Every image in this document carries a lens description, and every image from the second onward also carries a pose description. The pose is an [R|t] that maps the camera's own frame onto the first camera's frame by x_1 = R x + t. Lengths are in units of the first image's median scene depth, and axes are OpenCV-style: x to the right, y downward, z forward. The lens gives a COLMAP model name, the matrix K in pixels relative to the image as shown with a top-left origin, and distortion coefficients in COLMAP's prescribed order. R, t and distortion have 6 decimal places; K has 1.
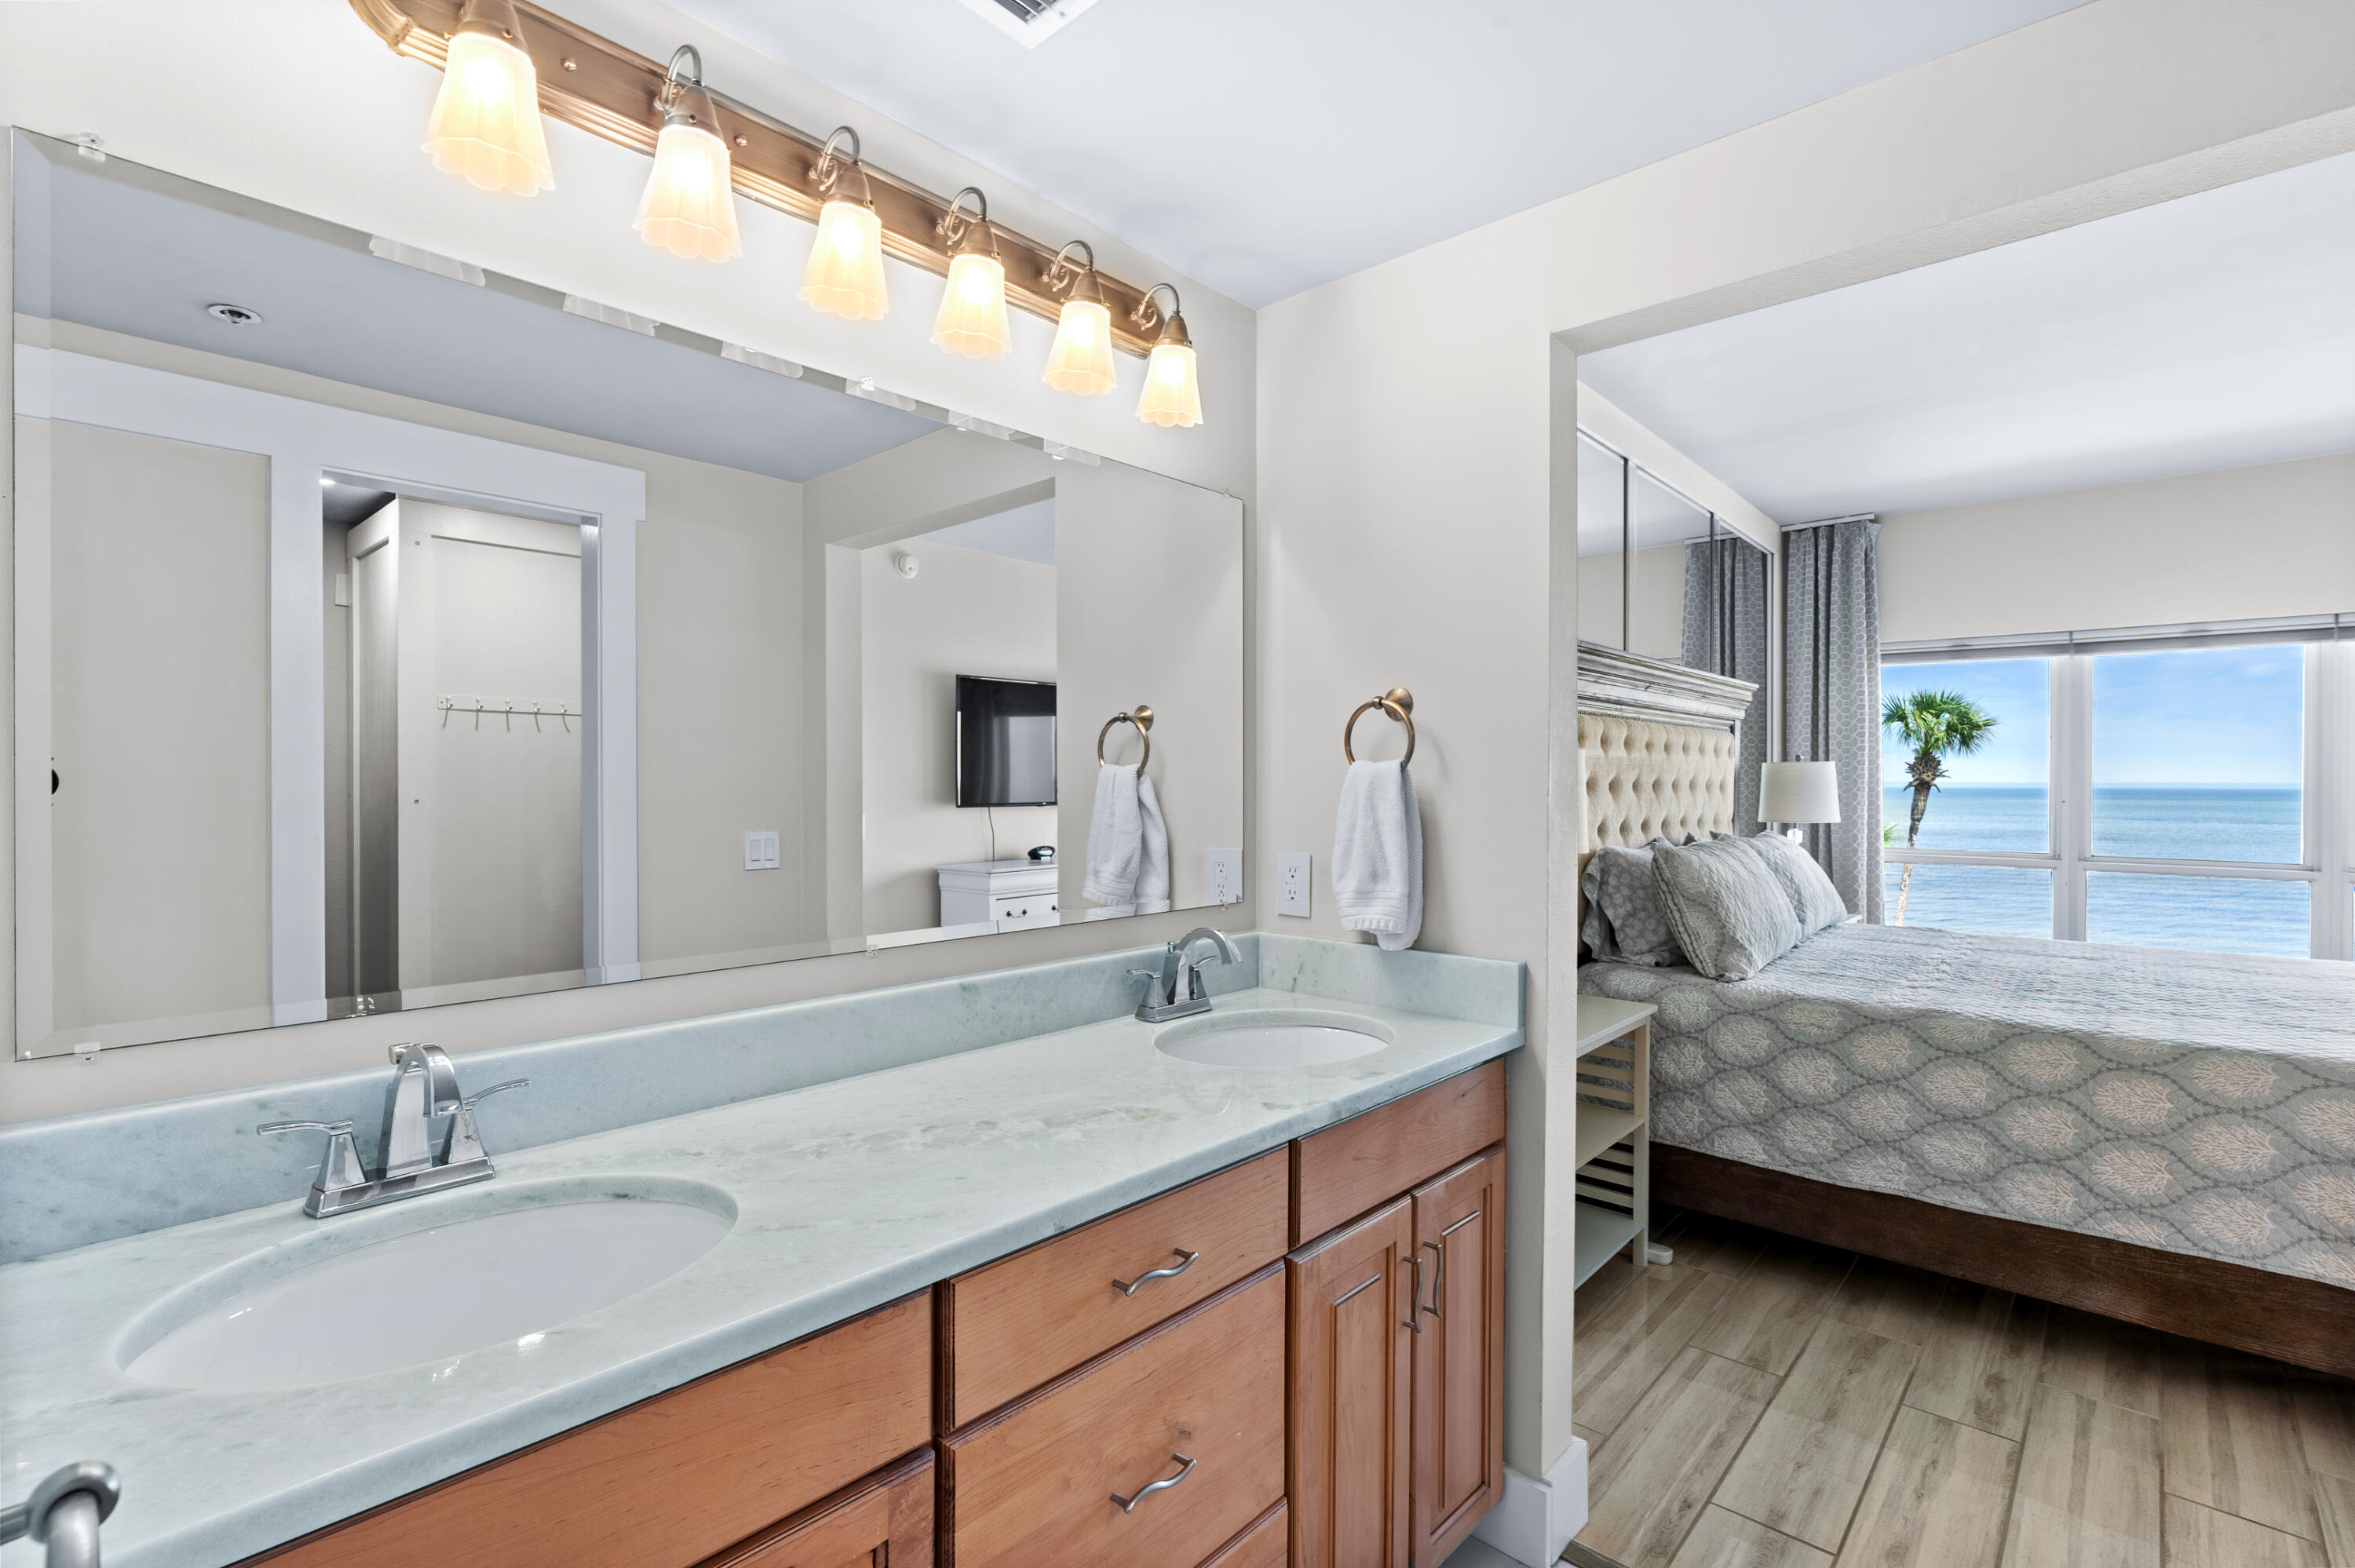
lens RADIAL K [[1085.4, 0, 1174.6], [0, 1085.4, 778.9], [0, 0, 1]] dist [-0.001812, -0.000477]
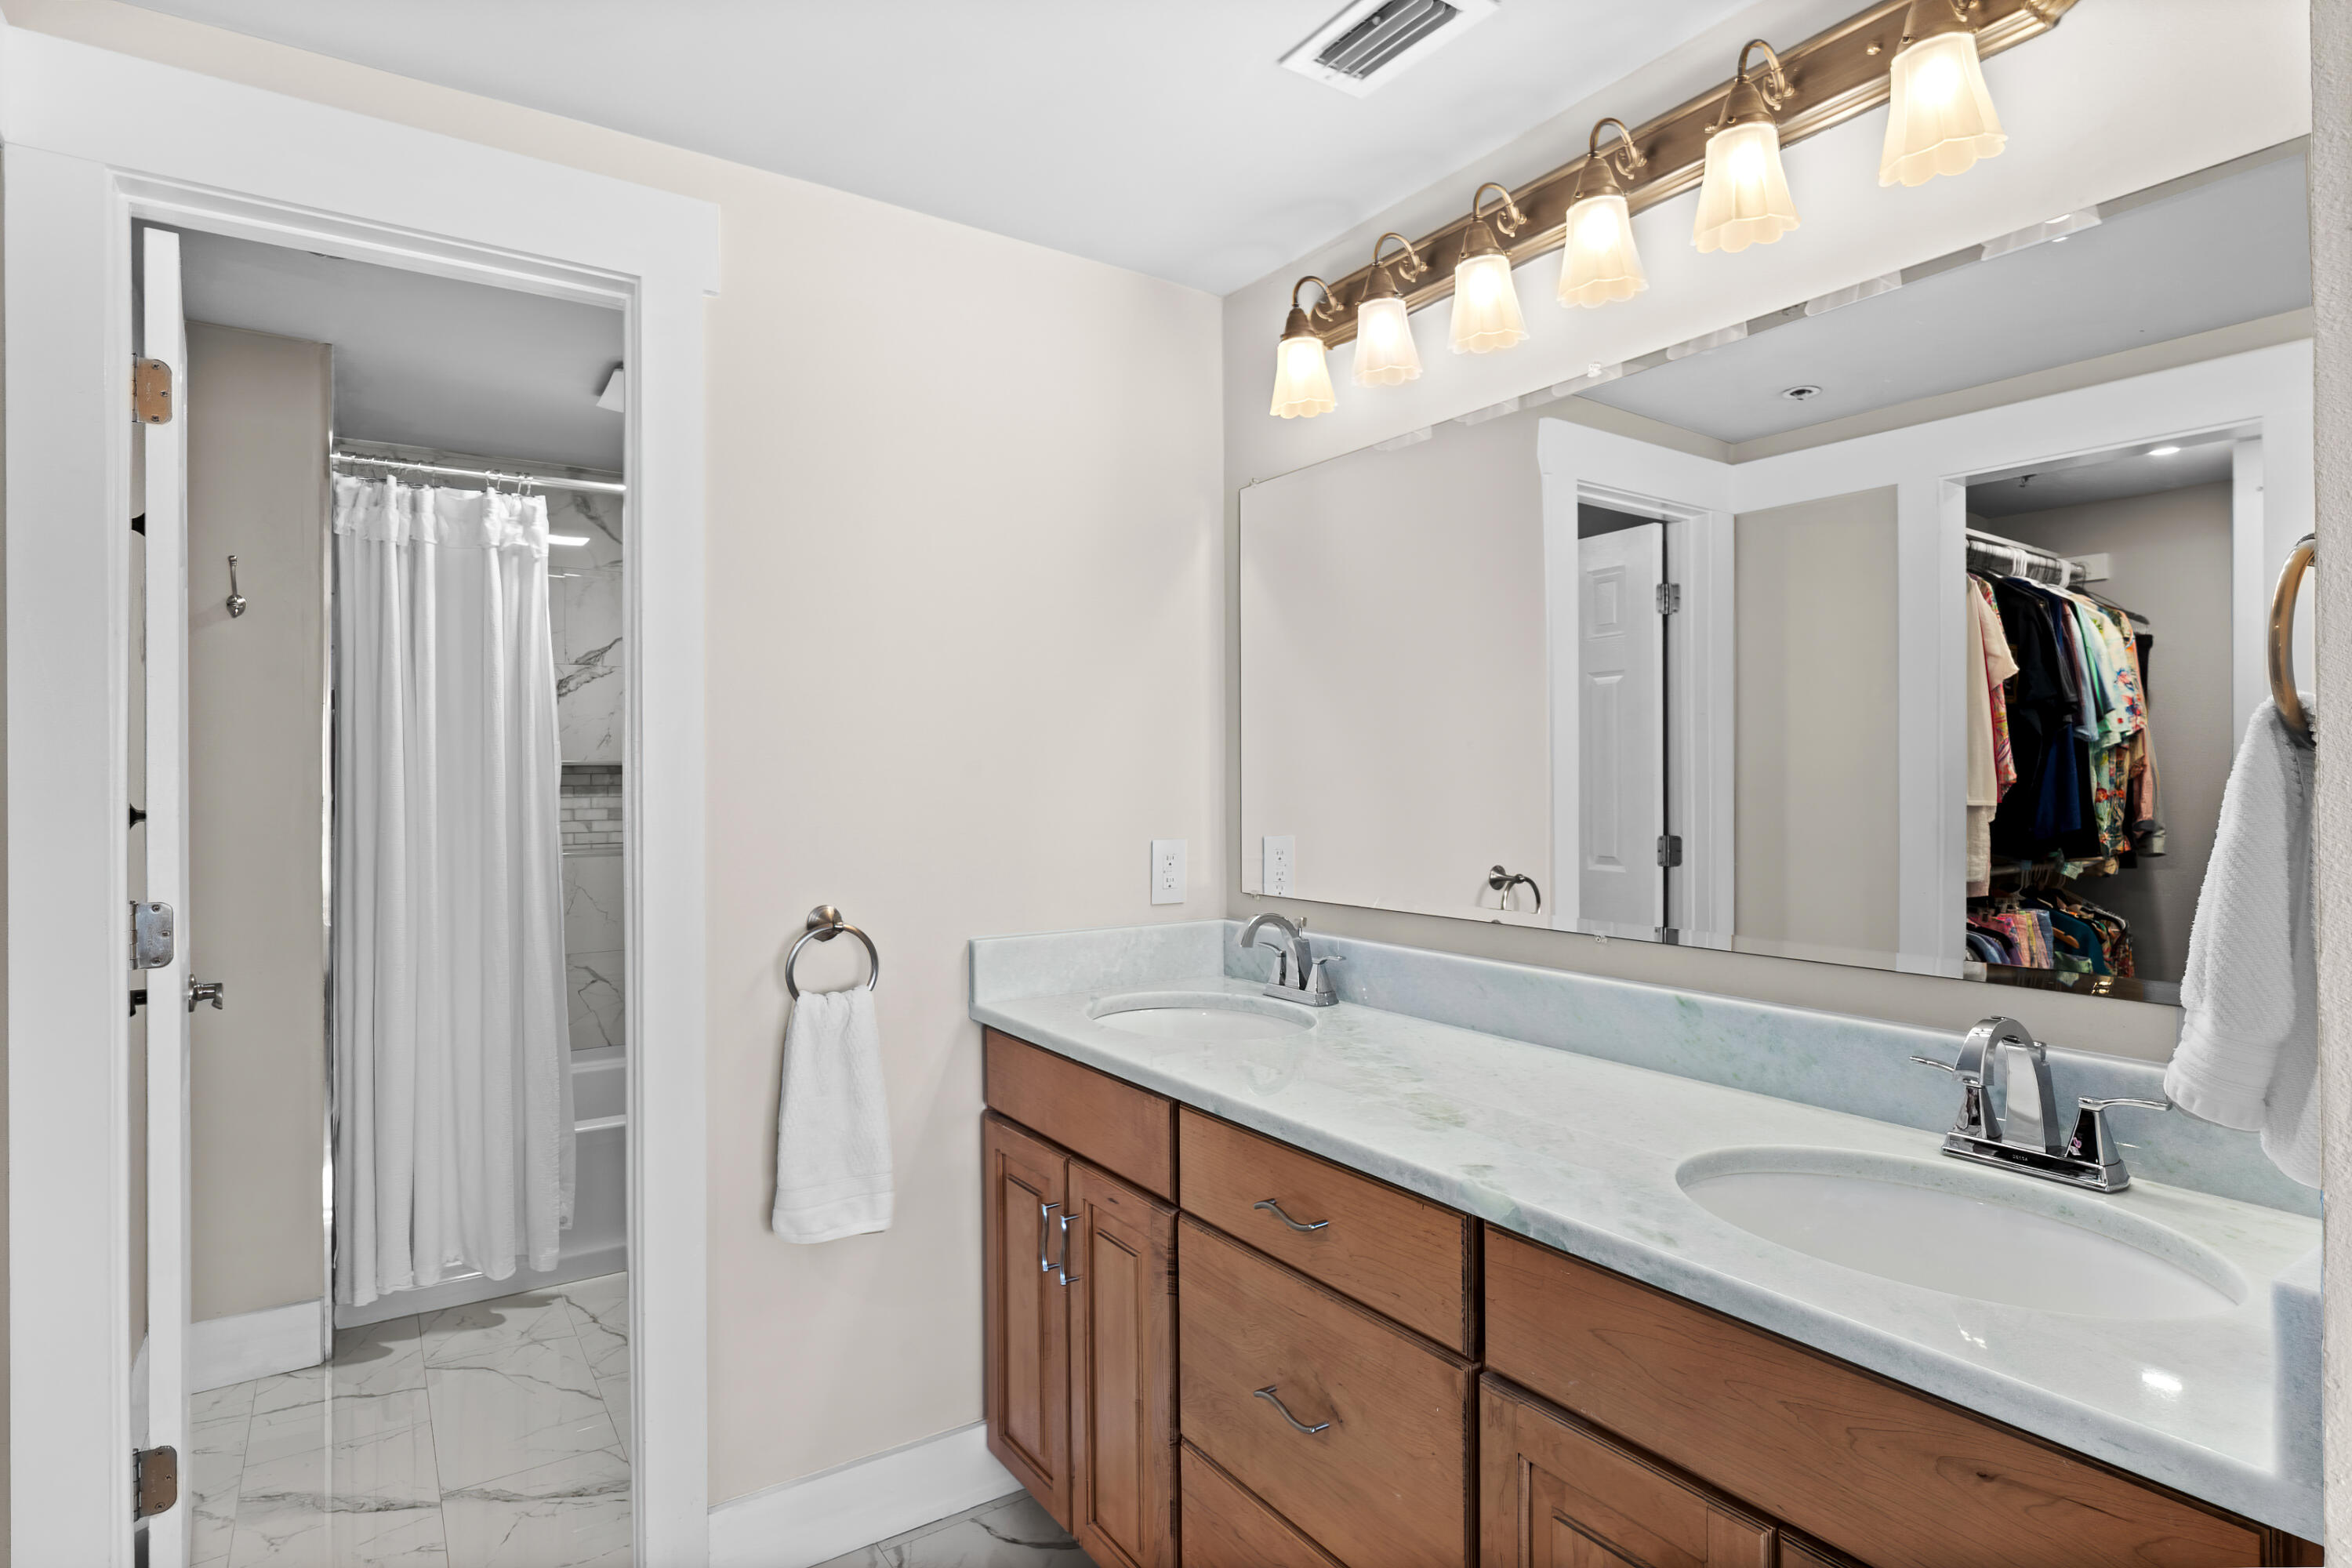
lens RADIAL K [[1201.3, 0, 1184.7], [0, 1201.3, 780.2], [0, 0, 1]] dist [-0.009727, 0.001415]
pose [[-0.220552, -0.003222, -0.975370, 0.937655], [-0.000981, 0.999995, -0.003081, 0.020166], [0.975375, 0.000277, -0.220554, 0.930339]]
